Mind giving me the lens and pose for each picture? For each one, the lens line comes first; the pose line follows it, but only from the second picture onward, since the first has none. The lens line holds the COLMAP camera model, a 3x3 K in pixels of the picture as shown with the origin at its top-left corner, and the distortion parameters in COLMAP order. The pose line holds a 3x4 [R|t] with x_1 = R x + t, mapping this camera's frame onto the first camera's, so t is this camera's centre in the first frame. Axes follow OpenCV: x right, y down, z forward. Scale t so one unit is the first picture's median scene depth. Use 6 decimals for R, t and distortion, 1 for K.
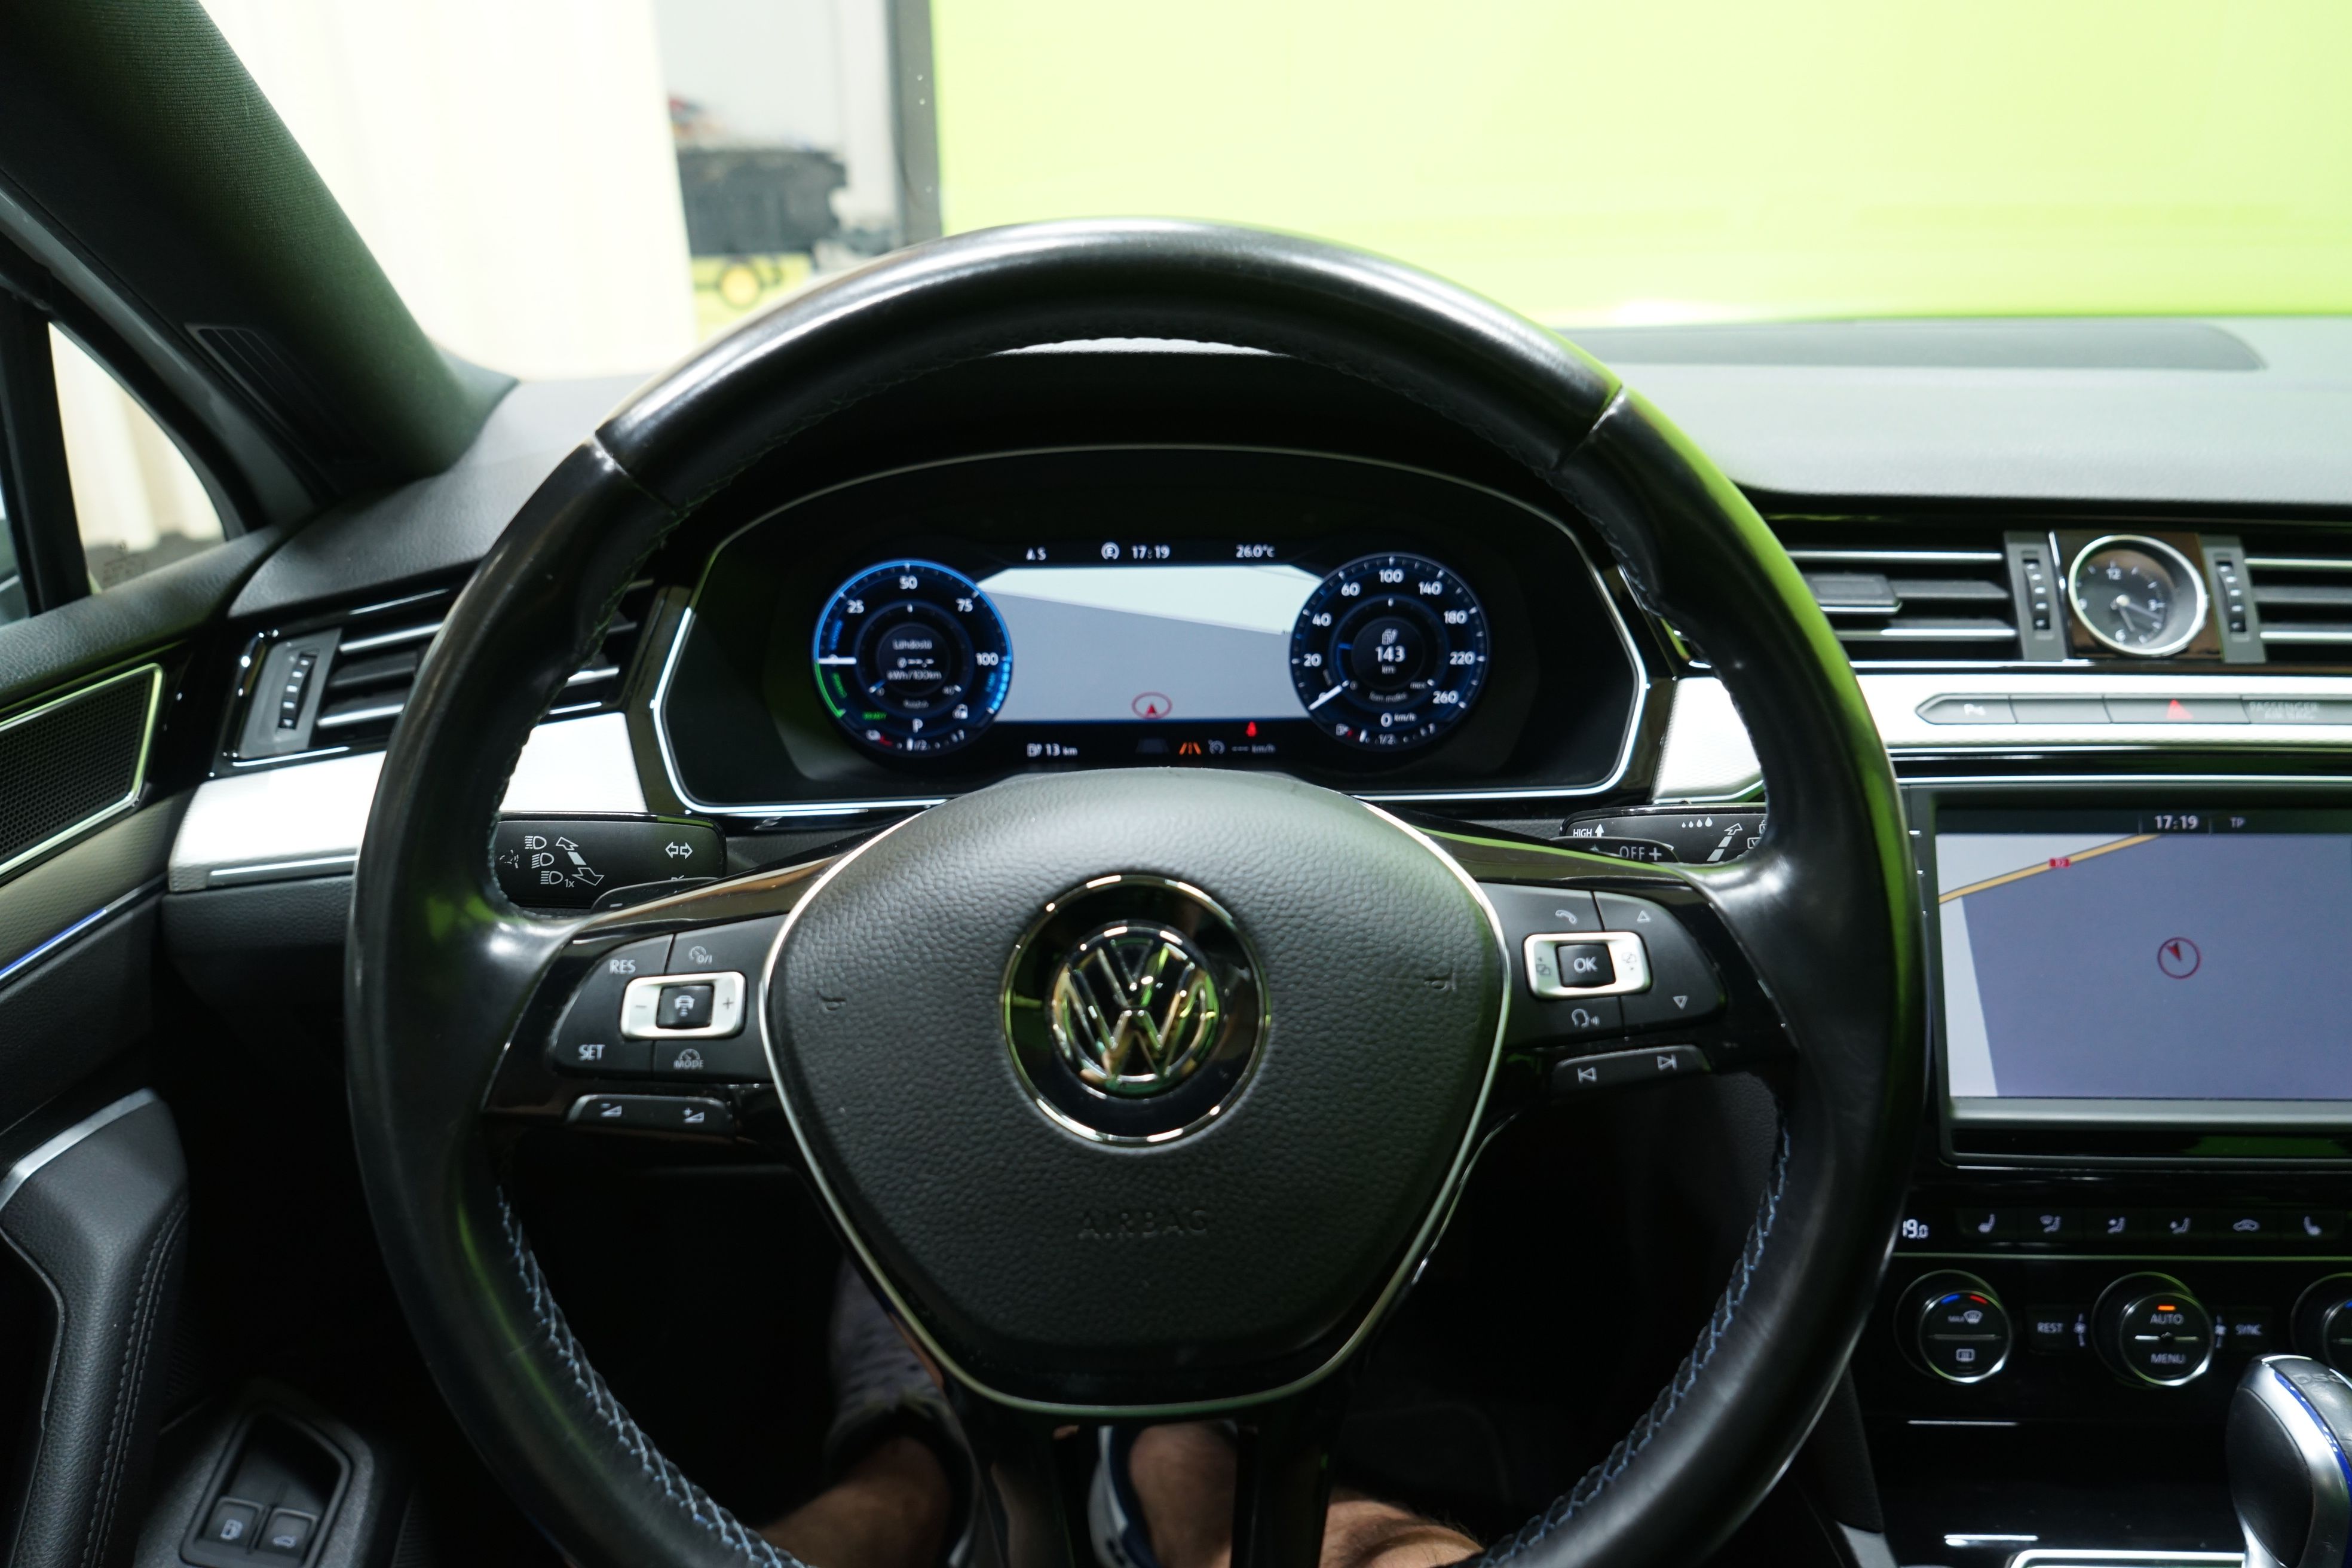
lens RADIAL K [[1477.1, 0, 1136.1], [0, 1477.1, 776.4], [0, 0, 1]] dist [-0.050200, 0.019731]
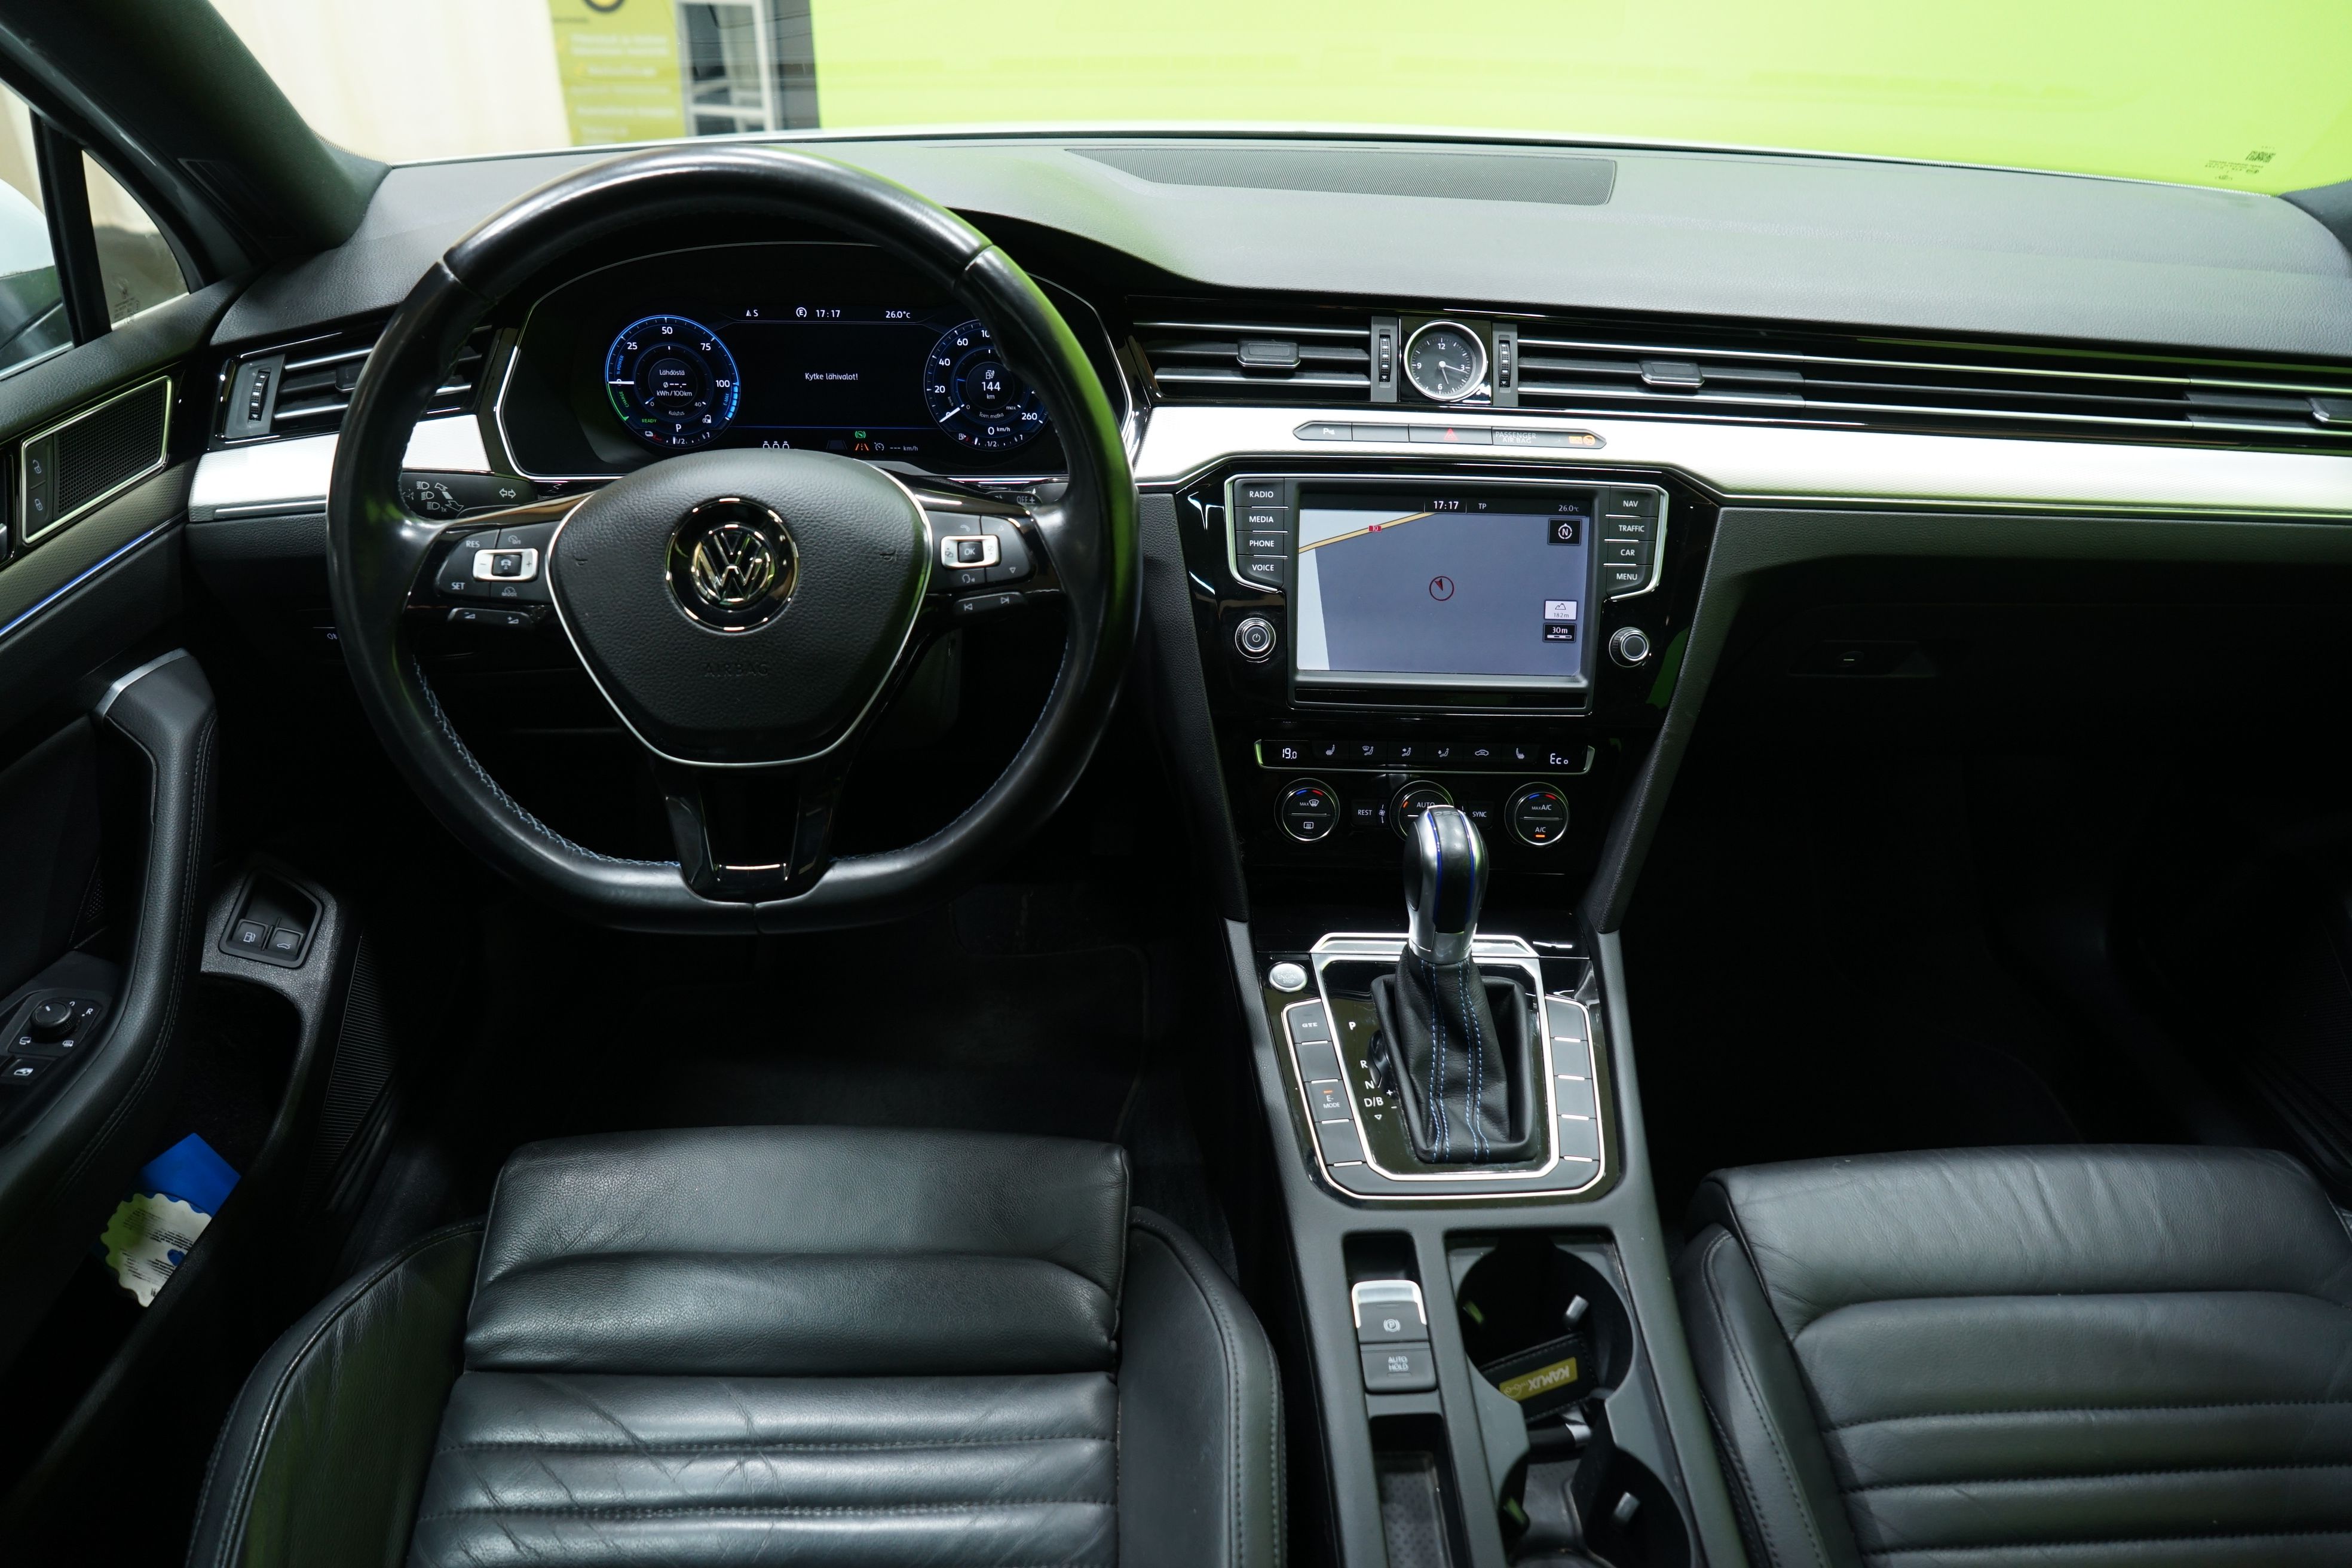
lens RADIAL K [[1477.1, 0, 1136.1], [0, 1477.1, 776.4], [0, 0, 1]] dist [-0.050200, 0.019731]
pose [[0.997777, 0.011145, 0.065700, 0.262942], [-0.022778, 0.983571, 0.179081, 0.043227], [-0.062625, -0.180180, 0.981638, -0.659122]]
